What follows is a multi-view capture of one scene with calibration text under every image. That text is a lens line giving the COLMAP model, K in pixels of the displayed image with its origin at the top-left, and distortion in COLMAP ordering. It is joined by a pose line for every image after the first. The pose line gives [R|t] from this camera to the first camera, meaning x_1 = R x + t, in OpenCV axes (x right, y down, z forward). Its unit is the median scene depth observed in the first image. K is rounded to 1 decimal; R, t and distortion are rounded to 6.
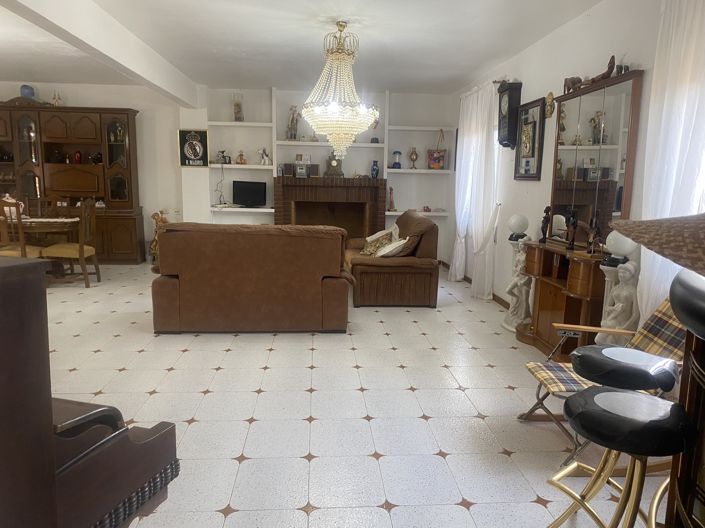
lens RADIAL K [[533.7, 0, 351.1], [0, 533.7, 266.2], [0, 0, 1]] dist [0.053375, -0.047986]
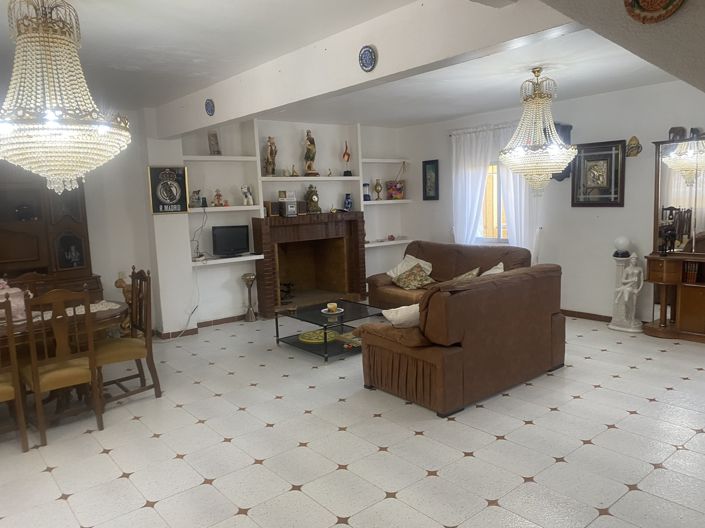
lens RADIAL K [[533.7, 0, 357.9], [0, 533.7, 260.2], [0, 0, 1]] dist [0.053375, -0.047986]
pose [[0.807714, -0.120558, 0.577117, -0.526081], [0.147353, 0.989084, 0.000385, -0.077701], [-0.570863, 0.084729, 0.816662, 0.213817]]
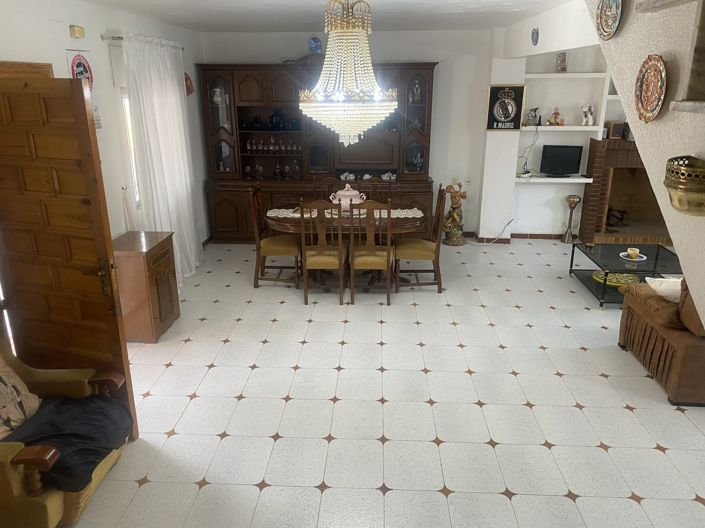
lens RADIAL K [[533.7, 0, 357.6], [0, 533.7, 257.1], [0, 0, 1]] dist [0.053375, -0.047986]
pose [[0.993965, 0.015226, -0.108637, -0.420483], [0.001902, 0.987780, 0.155845, -0.120106], [0.109682, -0.155111, 0.981789, 0.120118]]
